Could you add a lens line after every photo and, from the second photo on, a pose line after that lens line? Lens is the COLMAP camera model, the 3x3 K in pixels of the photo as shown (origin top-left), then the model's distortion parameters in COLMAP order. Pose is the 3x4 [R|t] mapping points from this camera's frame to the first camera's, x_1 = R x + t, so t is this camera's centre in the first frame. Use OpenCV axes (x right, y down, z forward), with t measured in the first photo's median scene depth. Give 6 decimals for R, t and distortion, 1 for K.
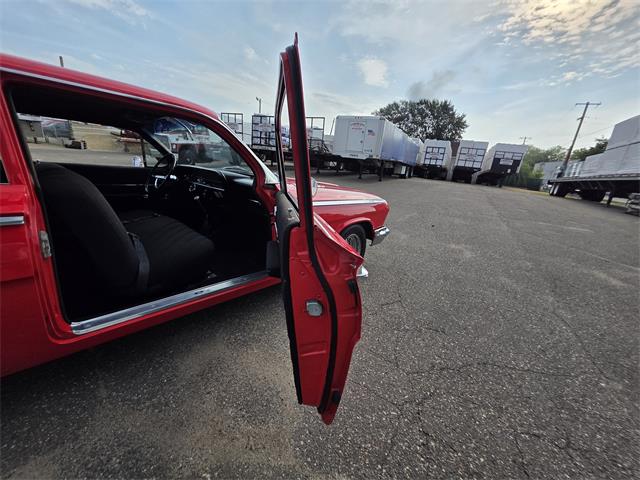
lens RADIAL K [[258.6, 0, 320.9], [0, 258.6, 238.5], [0, 0, 1]] dist [-0.000064, 0.001257]
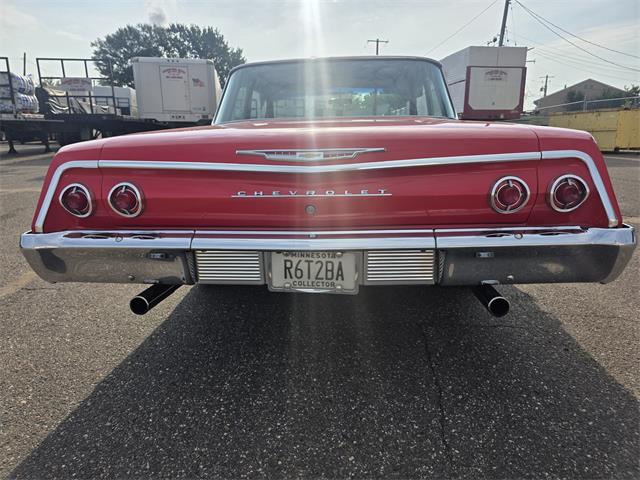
lens RADIAL K [[433.6, 0, 321.7], [0, 433.6, 242.4], [0, 0, 1]] dist [0.037832, -0.036151]
pose [[0.787983, -0.238248, 0.567733, -0.191634], [0.251595, 0.966196, 0.056262, 0.012957], [-0.561946, 0.098505, 0.821288, -0.063351]]
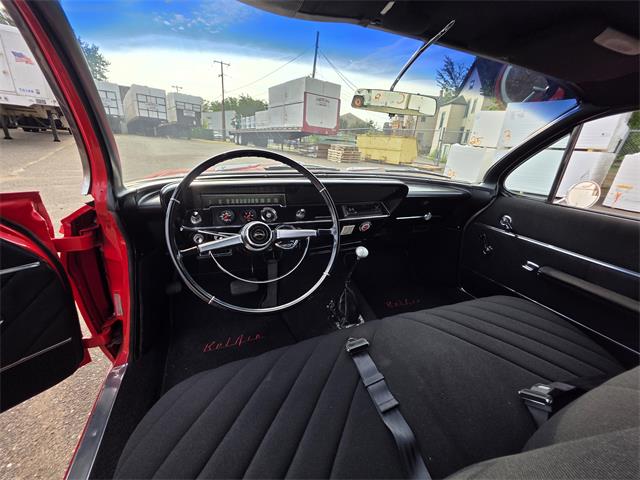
lens RADIAL K [[258.6, 0, 322.8], [0, 258.6, 239.3], [0, 0, 1]] dist [-0.000064, 0.001257]
pose [[0.432743, -0.372379, 0.821016, -0.090535], [0.222340, 0.926658, 0.303102, -0.033812], [-0.873670, 0.051379, 0.483799, 0.087199]]
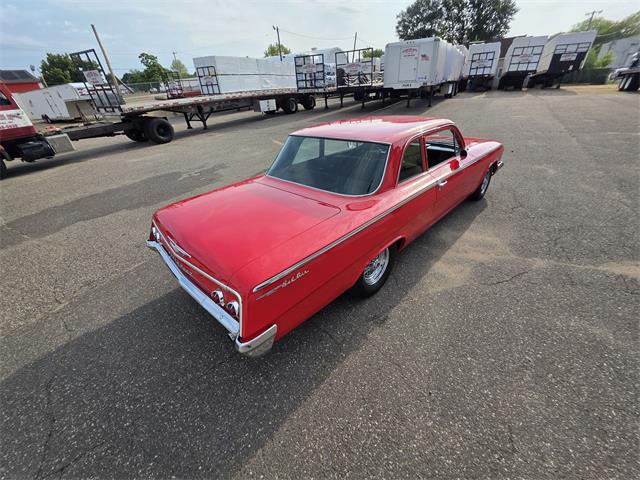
lens RADIAL K [[258.6, 0, 324.3], [0, 258.6, 239.3], [0, 0, 1]] dist [-0.000064, 0.001257]
pose [[0.987549, -0.109704, -0.112745, -0.092246], [0.133464, 0.963674, 0.231342, -0.013183], [0.083270, -0.243509, 0.966317, -0.093991]]
